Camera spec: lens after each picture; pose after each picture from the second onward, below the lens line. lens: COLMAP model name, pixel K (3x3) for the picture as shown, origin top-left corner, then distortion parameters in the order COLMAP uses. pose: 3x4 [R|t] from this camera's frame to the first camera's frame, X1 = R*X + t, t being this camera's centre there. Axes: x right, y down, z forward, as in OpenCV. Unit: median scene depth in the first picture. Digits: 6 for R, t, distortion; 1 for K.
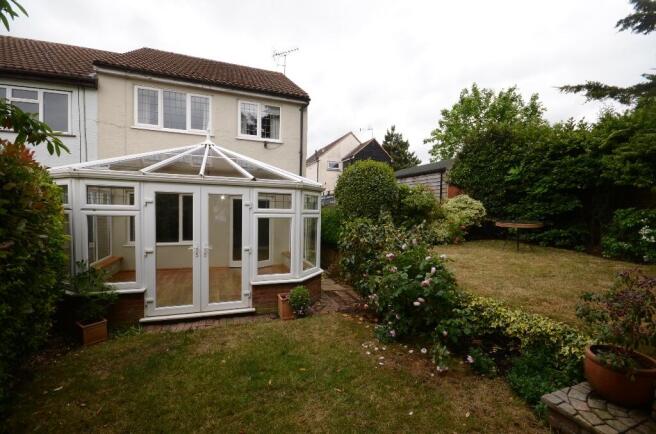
lens RADIAL K [[281.3, 0, 326.4], [0, 281.3, 221.1], [0, 0, 1]] dist [-0.003228, -0.007325]
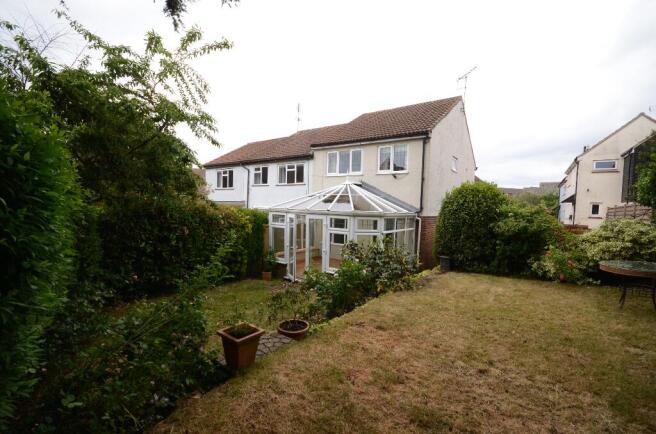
lens RADIAL K [[281.3, 0, 329.1], [0, 281.3, 216.7], [0, 0, 1]] dist [-0.003228, -0.007325]
pose [[0.554121, 0.026699, -0.832008, 0.769945], [-0.055274, 0.998460, -0.004772, -0.068075], [0.830599, 0.048633, 0.554743, 0.041407]]
